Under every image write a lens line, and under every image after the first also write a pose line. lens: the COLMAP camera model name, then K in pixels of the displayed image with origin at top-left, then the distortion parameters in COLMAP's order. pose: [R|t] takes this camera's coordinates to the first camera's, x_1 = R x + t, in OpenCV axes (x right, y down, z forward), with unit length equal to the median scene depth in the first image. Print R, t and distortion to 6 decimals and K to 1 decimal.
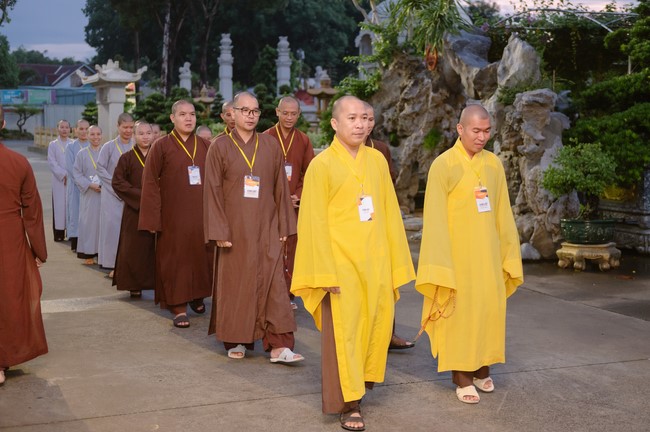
lens RADIAL K [[931.6, 0, 324.6], [0, 931.6, 215.1], [0, 0, 1]] dist [0.001368, 0.000000]
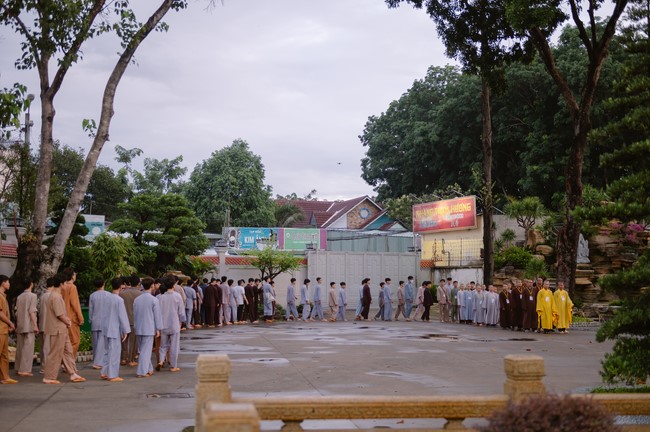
lens RADIAL K [[897.9, 0, 324.9], [0, 897.9, 216.0], [0, 0, 1]] dist [0.010428, 0.000000]
pose [[0.962498, -0.018757, -0.270641, -0.110258], [-0.026552, 0.986304, -0.162784, -0.039619], [0.269988, 0.163865, 0.948818, 0.370092]]
